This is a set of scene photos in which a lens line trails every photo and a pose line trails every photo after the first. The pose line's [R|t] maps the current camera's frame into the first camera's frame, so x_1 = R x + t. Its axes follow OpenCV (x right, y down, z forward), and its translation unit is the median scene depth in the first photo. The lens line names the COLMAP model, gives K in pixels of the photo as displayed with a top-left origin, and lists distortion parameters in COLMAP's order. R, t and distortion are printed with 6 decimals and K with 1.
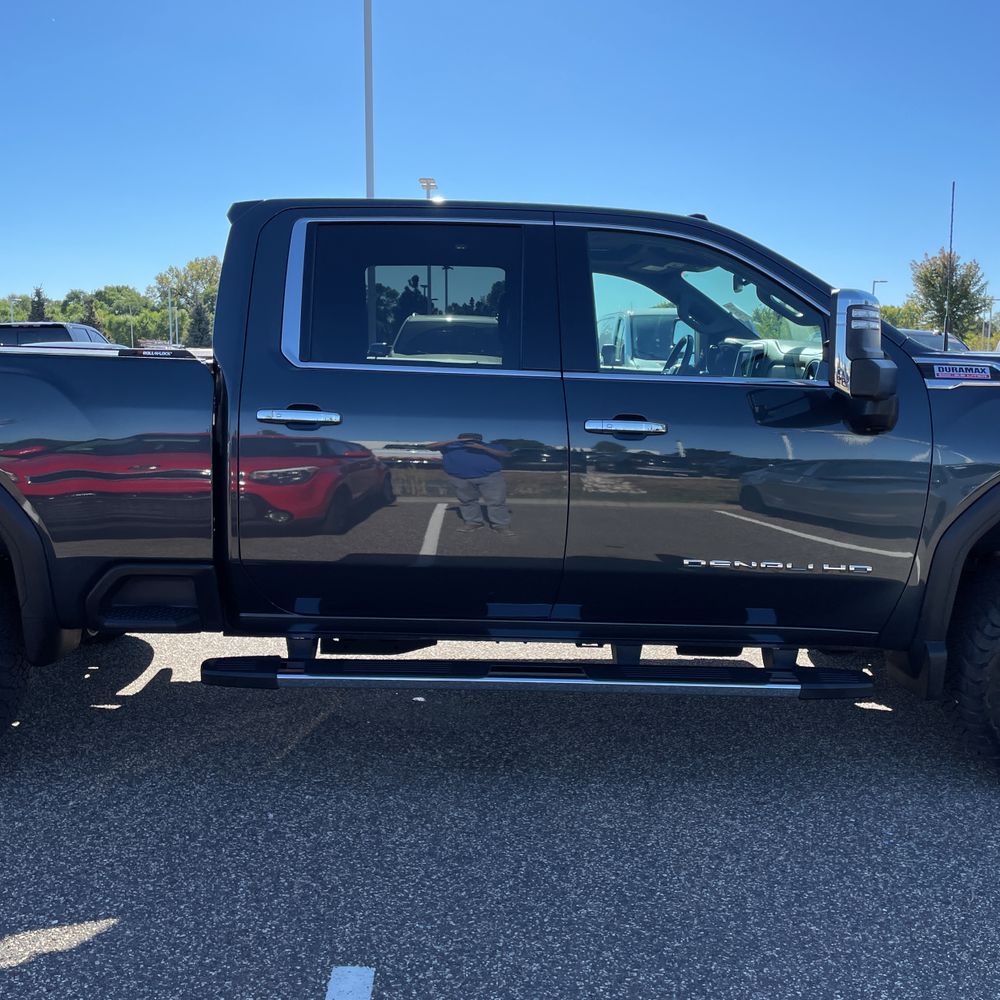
lens RADIAL K [[1000.8, 0, 499.2], [0, 1000.8, 492.0], [0, 0, 1]] dist [0.082959, -0.109321]
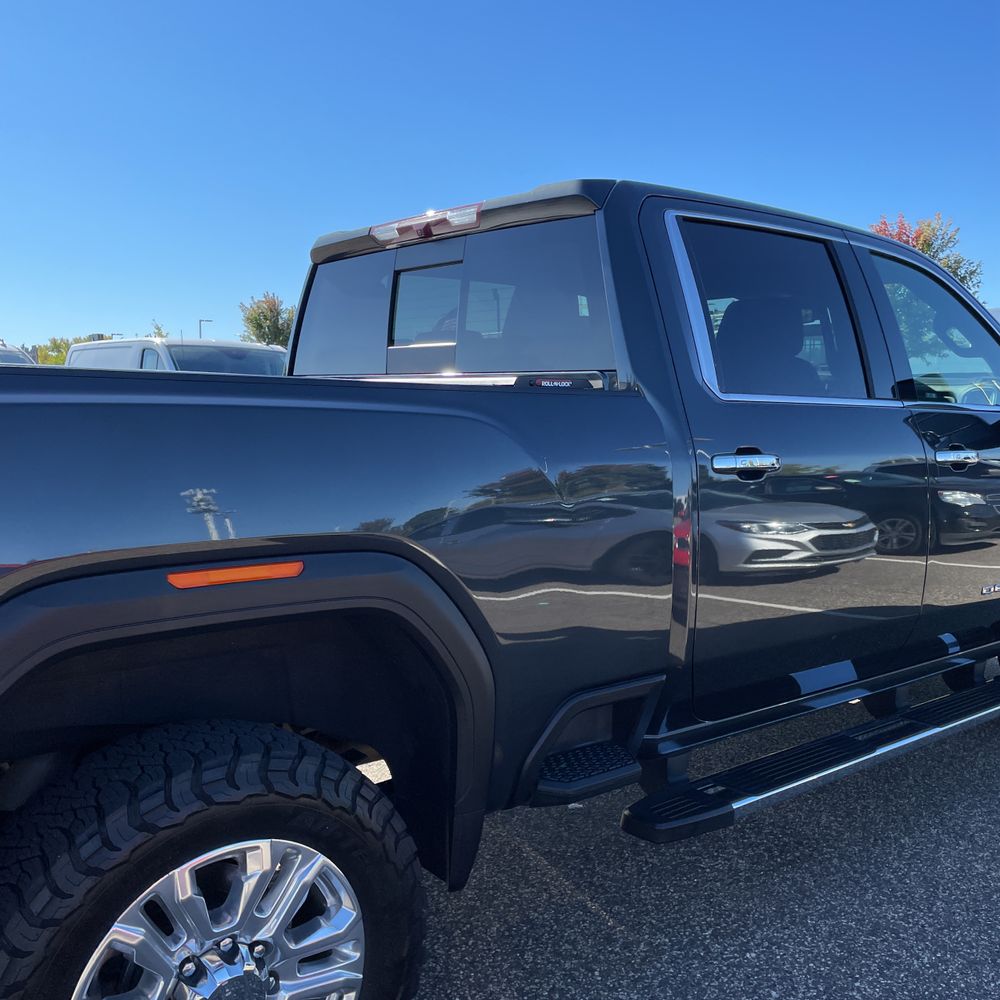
lens RADIAL K [[1000.8, 0, 499.2], [0, 1000.8, 492.0], [0, 0, 1]] dist [0.082959, -0.109321]
pose [[0.785133, -0.065128, 0.615893, -0.792671], [0.087684, 0.996127, -0.006443, -0.061666], [-0.613089, 0.059063, 0.787803, 0.484991]]
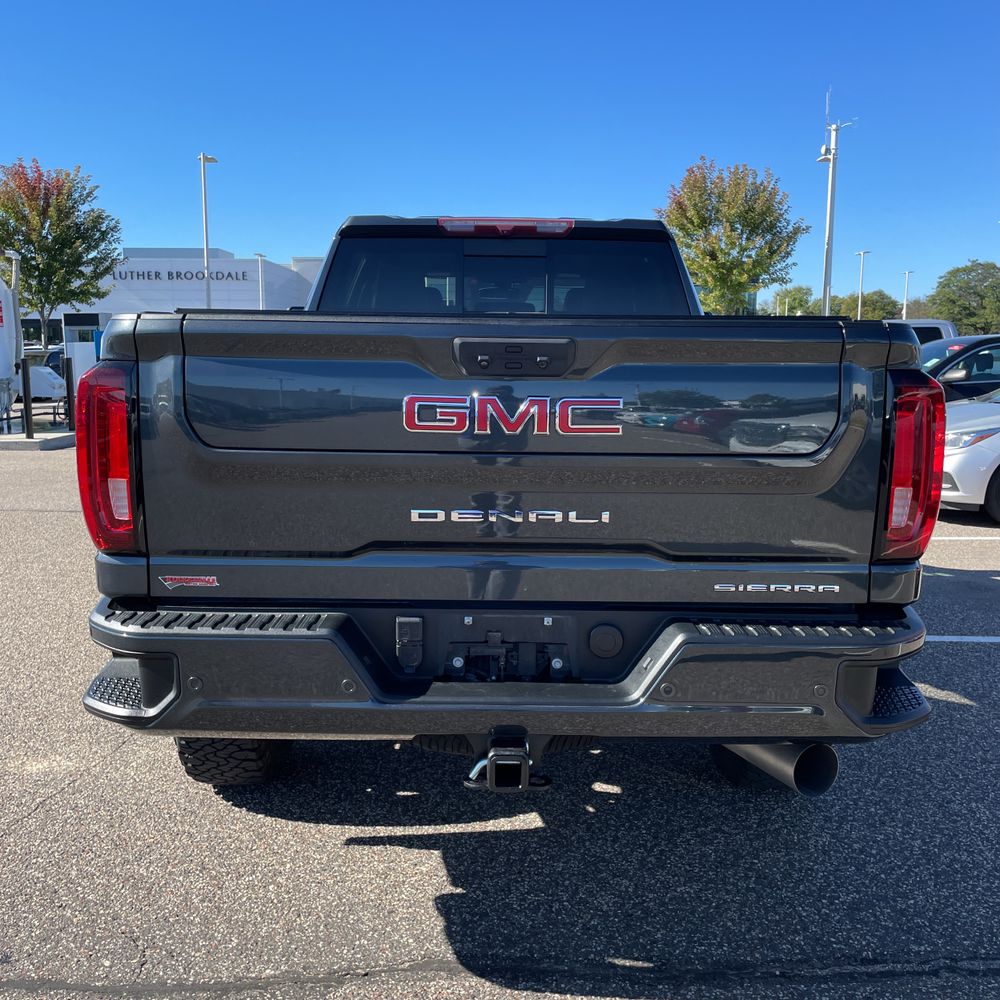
lens RADIAL K [[991.8, 0, 498.9], [0, 991.8, 496.6], [0, 0, 1]] dist [0.083493, -0.110066]
pose [[0.030348, -0.156250, 0.987251, -1.568835], [0.129027, 0.980055, 0.151145, -0.167602], [-0.991177, 0.122795, 0.049903, 1.203427]]
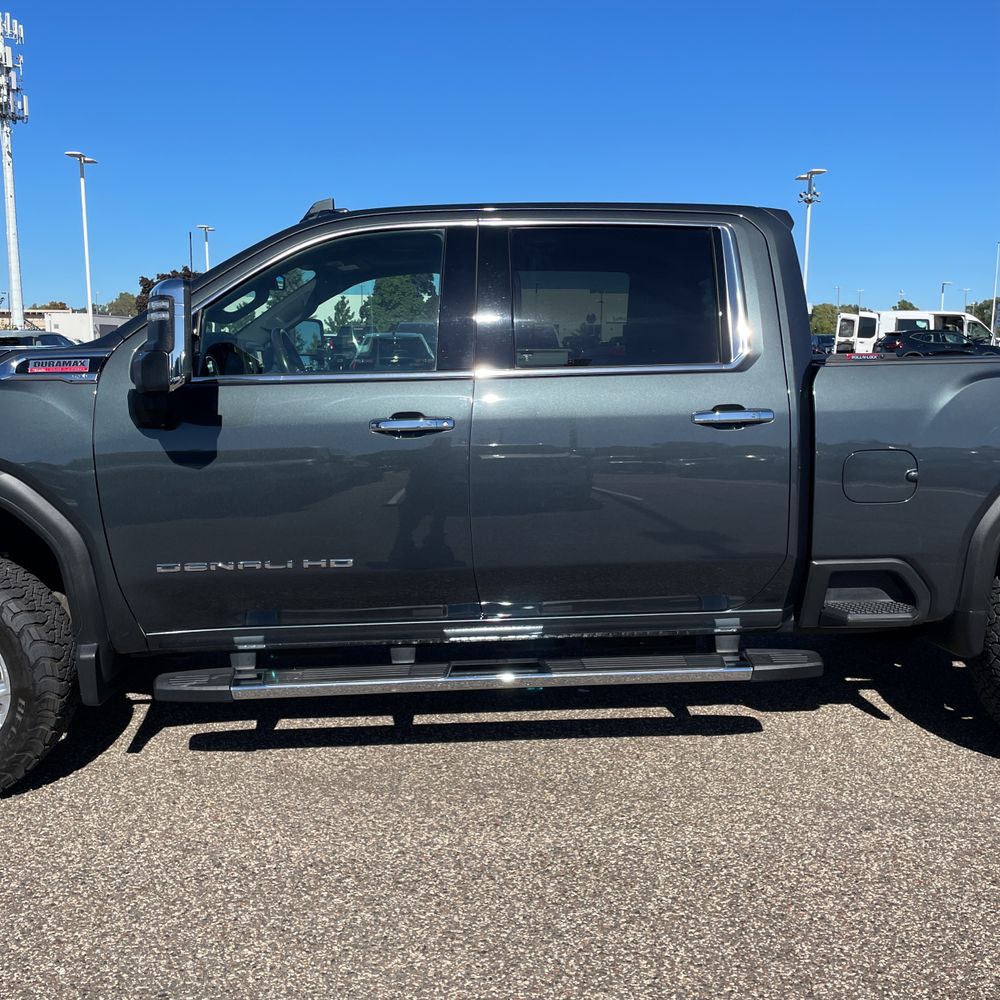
lens RADIAL K [[1009.1, 0, 502.1], [0, 1009.1, 507.5], [0, 0, 1]] dist [0.104704, -0.148651]
pose [[-0.999651, -0.007981, -0.025191, 0.039639], [-0.014681, 0.960386, 0.278285, -0.339902], [0.021972, 0.278558, -0.960168, 2.508672]]
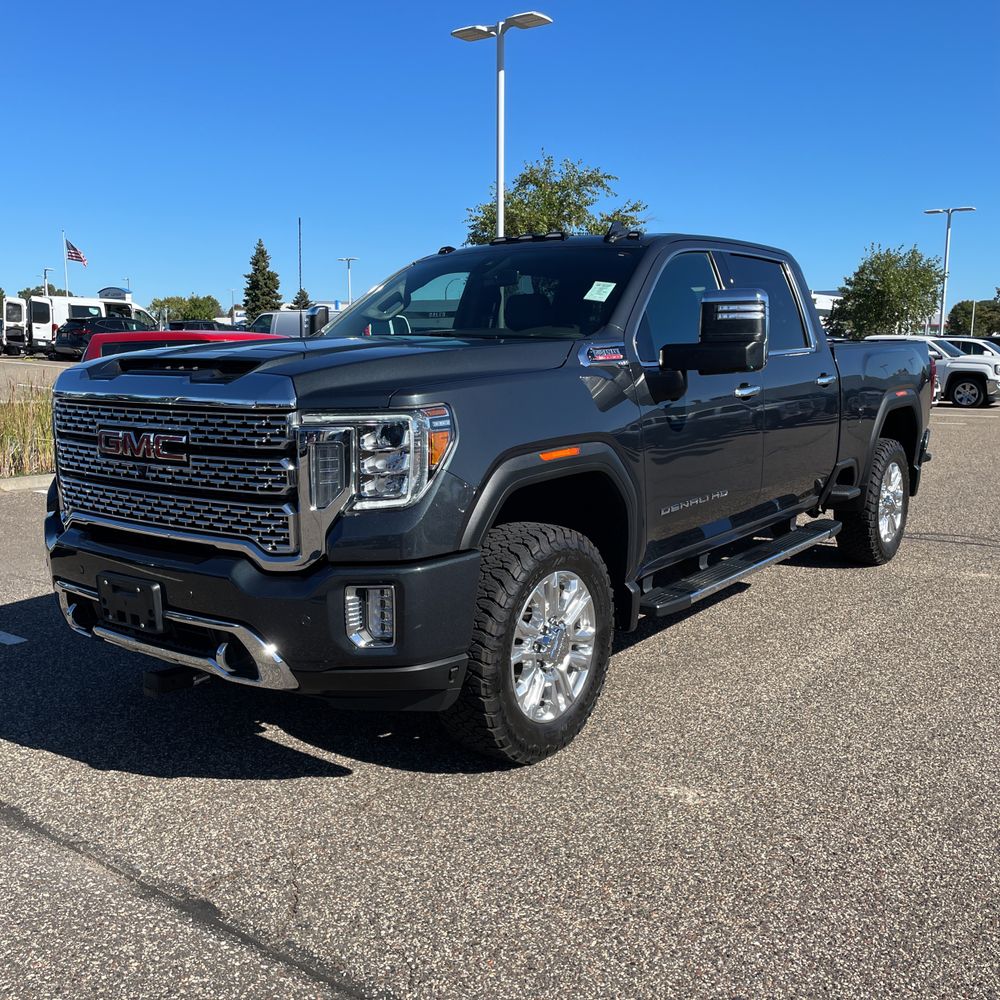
lens RADIAL K [[1009.1, 0, 502.1], [0, 1009.1, 507.5], [0, 0, 1]] dist [0.104704, -0.148651]
pose [[-0.623622, 0.113249, -0.773479, 1.418648], [-0.112632, 0.966110, 0.232263, -0.278592], [0.773569, 0.231963, -0.589732, 2.157138]]
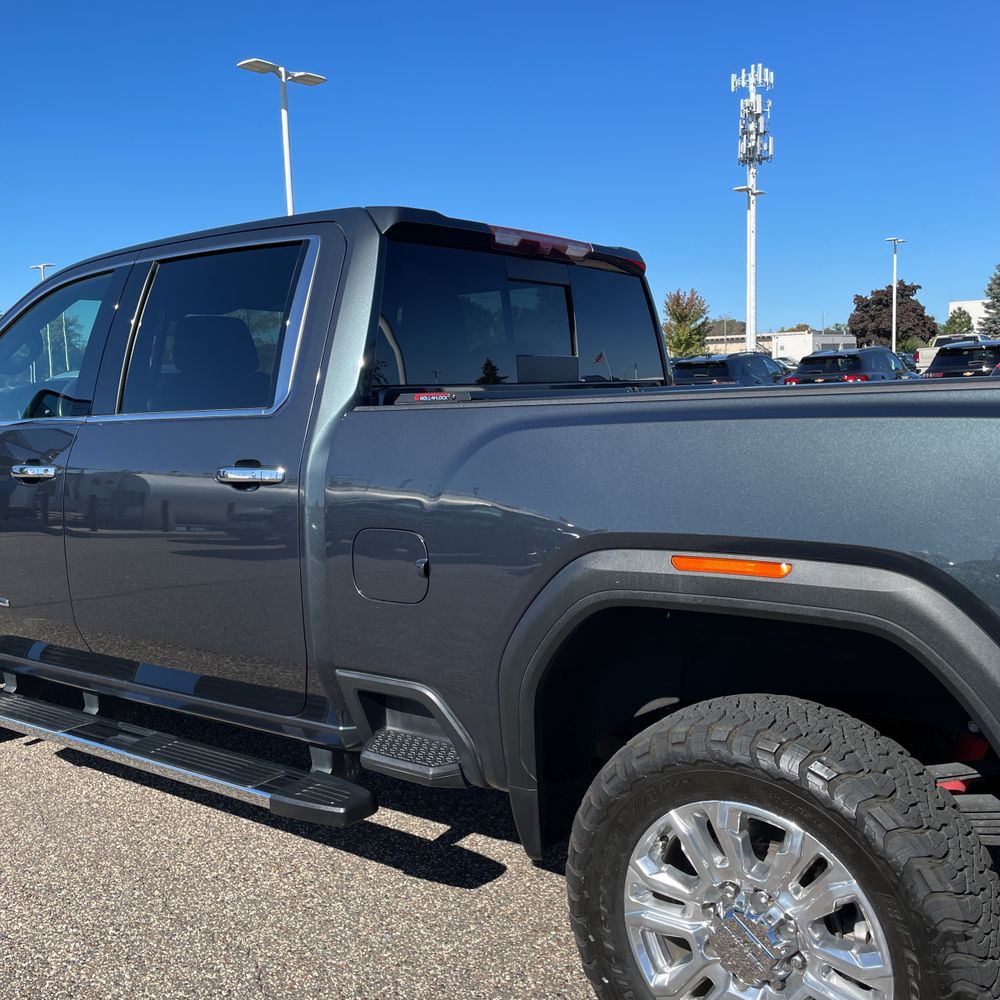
lens RADIAL K [[1000.4, 0, 507.2], [0, 1000.4, 490.6], [0, 0, 1]] dist [0.108822, -0.159649]
pose [[-0.781691, -0.054645, 0.621268, -0.861272], [0.104319, 0.970663, 0.216634, -0.292664], [-0.614880, 0.234151, -0.753058, 2.013739]]
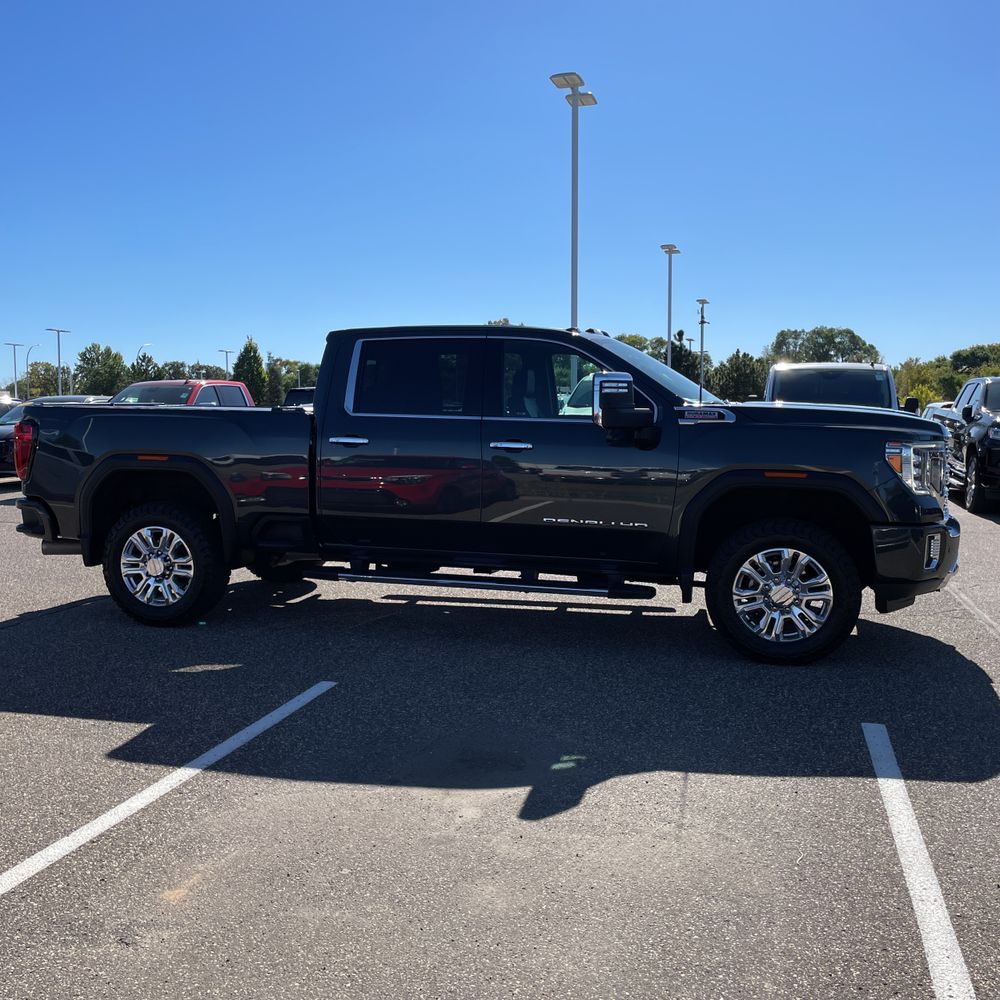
lens RADIAL K [[1000.4, 0, 507.2], [0, 1000.4, 490.6], [0, 0, 1]] dist [0.108822, -0.159649]
pose [[0.961101, 0.010087, -0.276013, 0.611245], [-0.024367, 0.998533, -0.048357, 0.105001], [0.275120, 0.053202, 0.959937, -0.755731]]
